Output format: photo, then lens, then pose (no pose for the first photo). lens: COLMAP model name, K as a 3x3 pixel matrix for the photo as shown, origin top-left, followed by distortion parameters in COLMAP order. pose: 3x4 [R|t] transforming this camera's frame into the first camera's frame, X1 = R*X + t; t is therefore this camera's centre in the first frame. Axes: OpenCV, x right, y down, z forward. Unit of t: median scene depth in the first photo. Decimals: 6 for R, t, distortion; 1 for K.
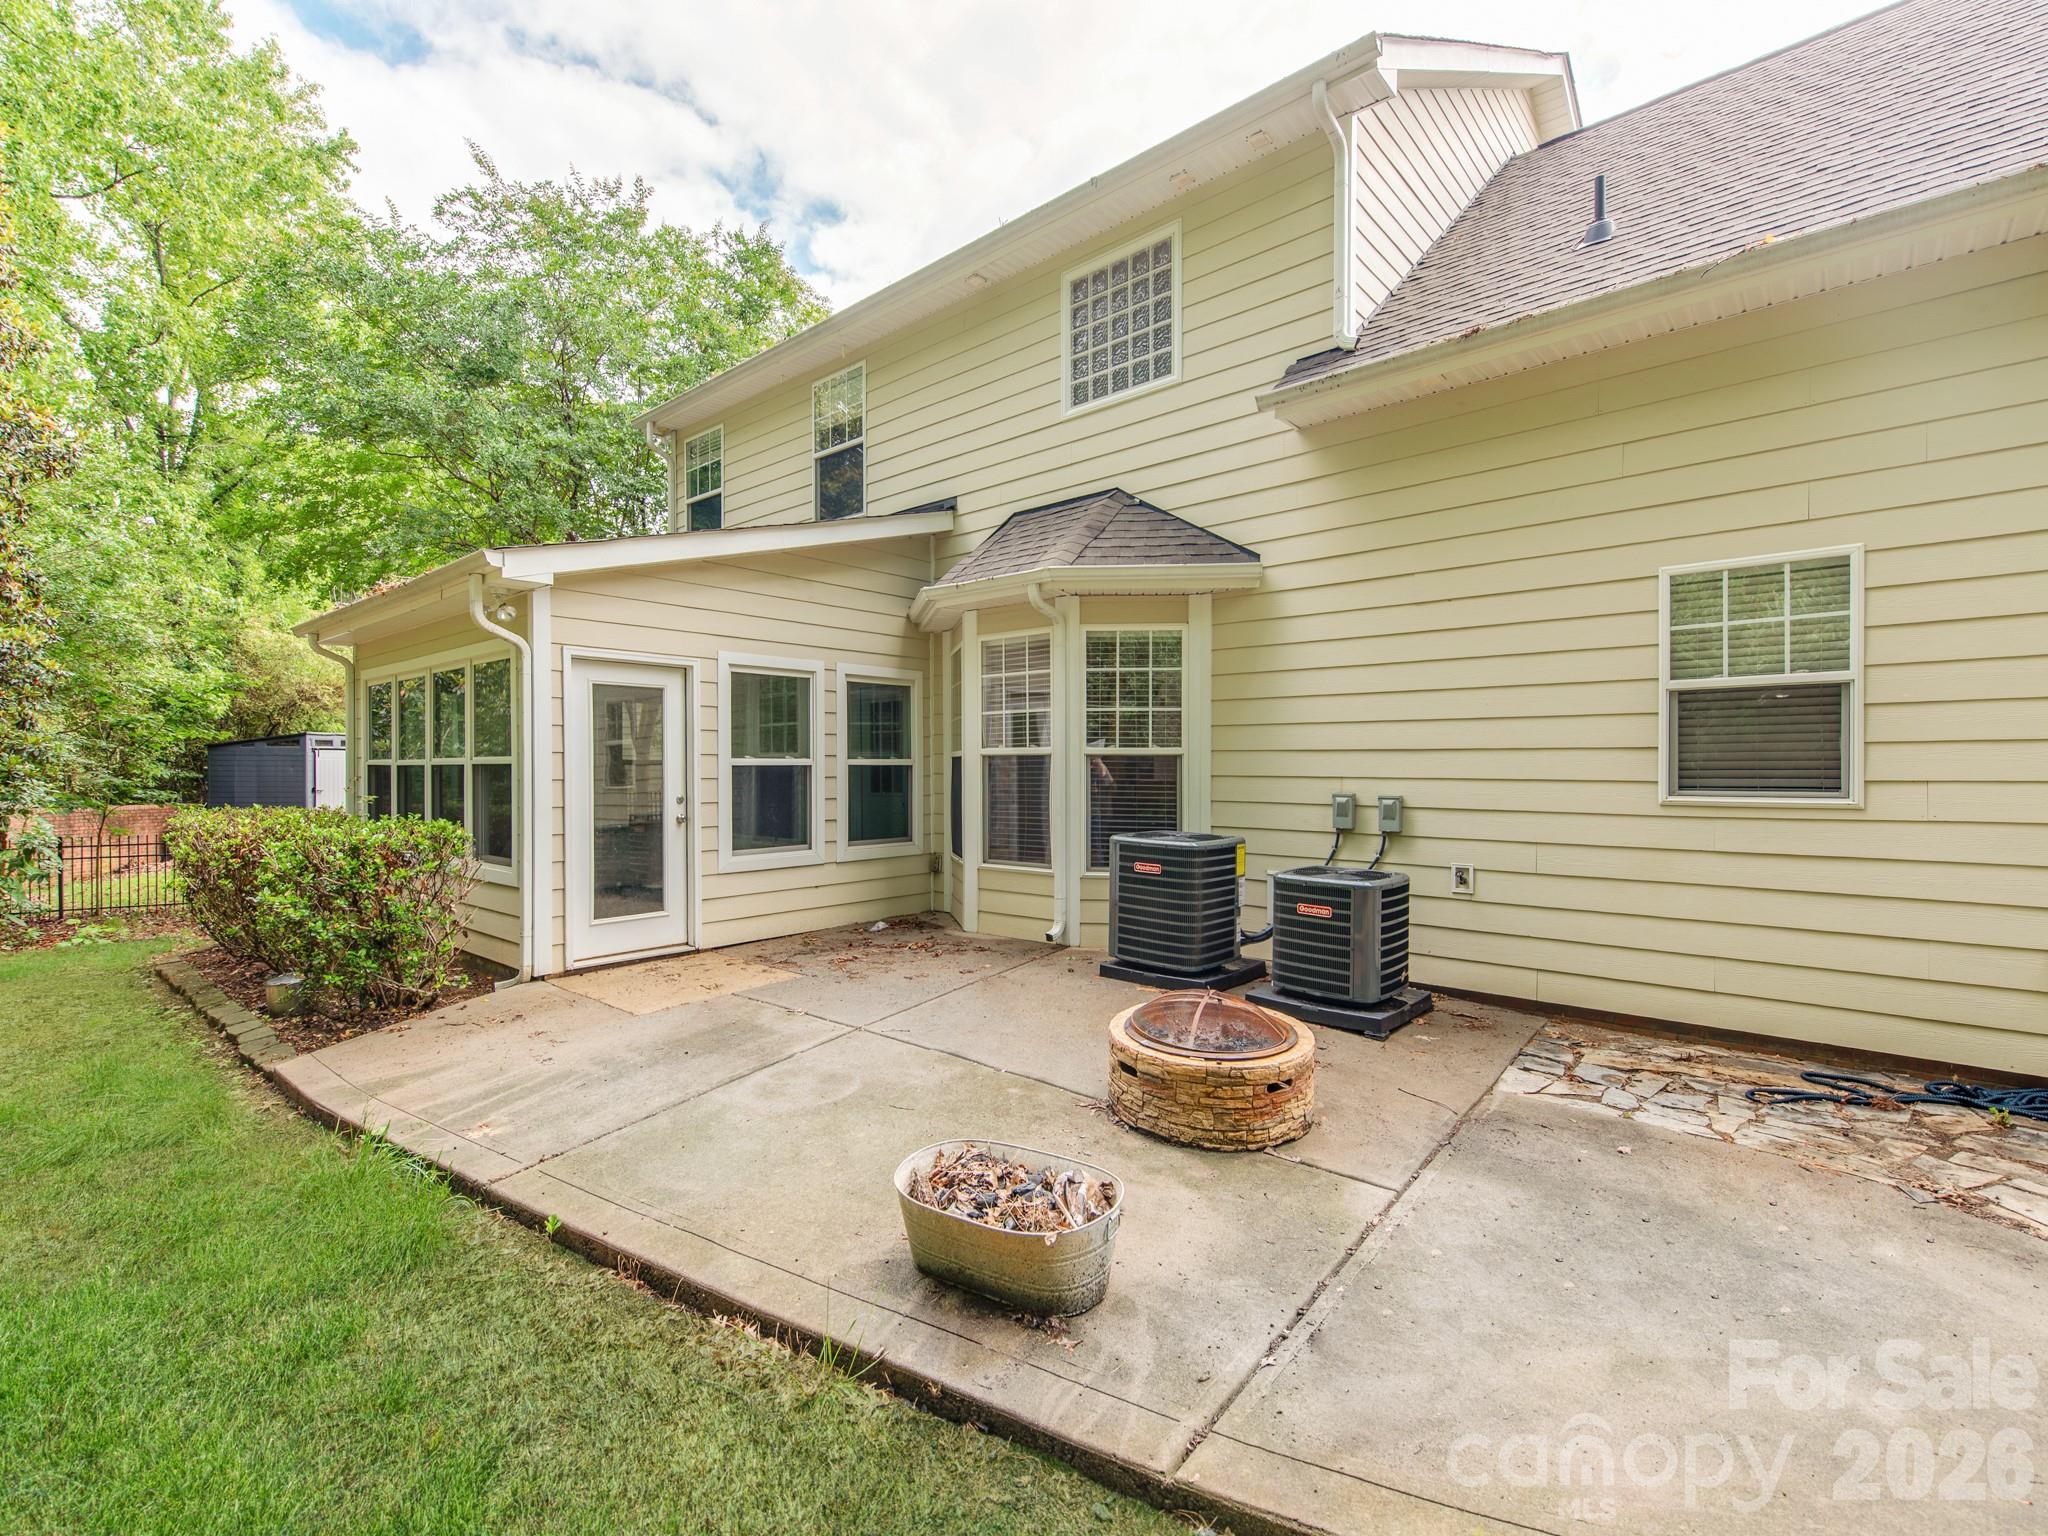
lens RADIAL K [[939.5, 0, 1029.7], [0, 939.5, 769.9], [0, 0, 1]] dist [0.006132, -0.000107]
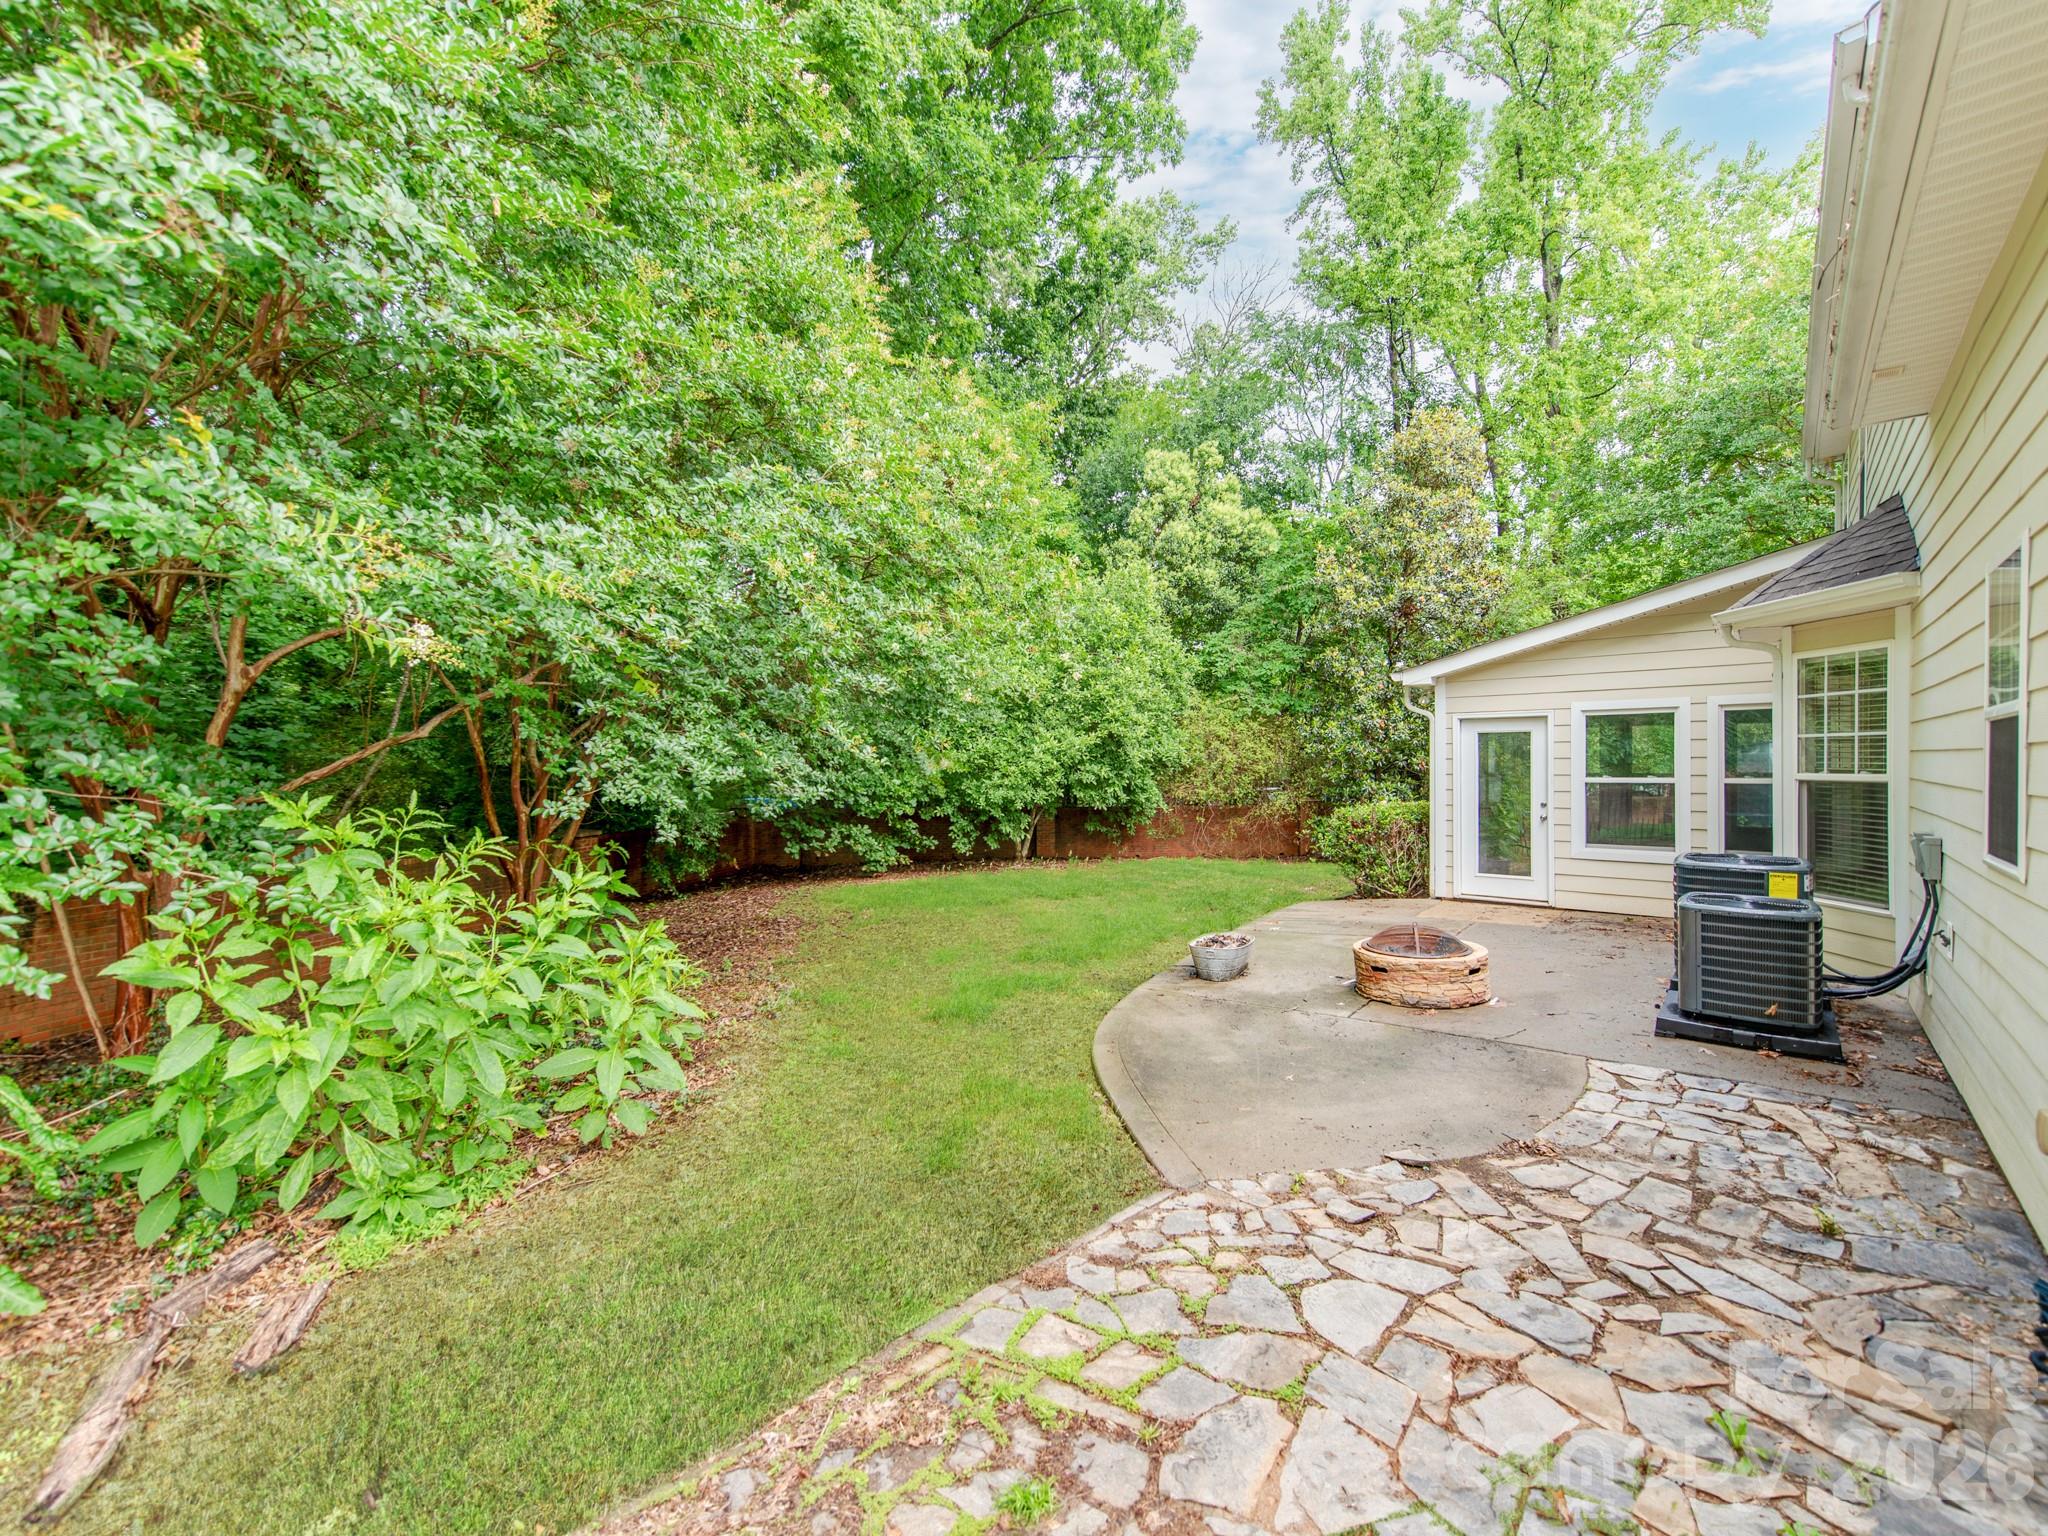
lens RADIAL K [[939.5, 0, 1028.7], [0, 939.5, 766.4], [0, 0, 1]] dist [0.006132, -0.000107]
pose [[0.034880, 0.006318, -0.999372, 1.075323], [0.001555, 0.999978, 0.006376, -0.039396], [0.999390, -0.001777, 0.034870, 0.124996]]
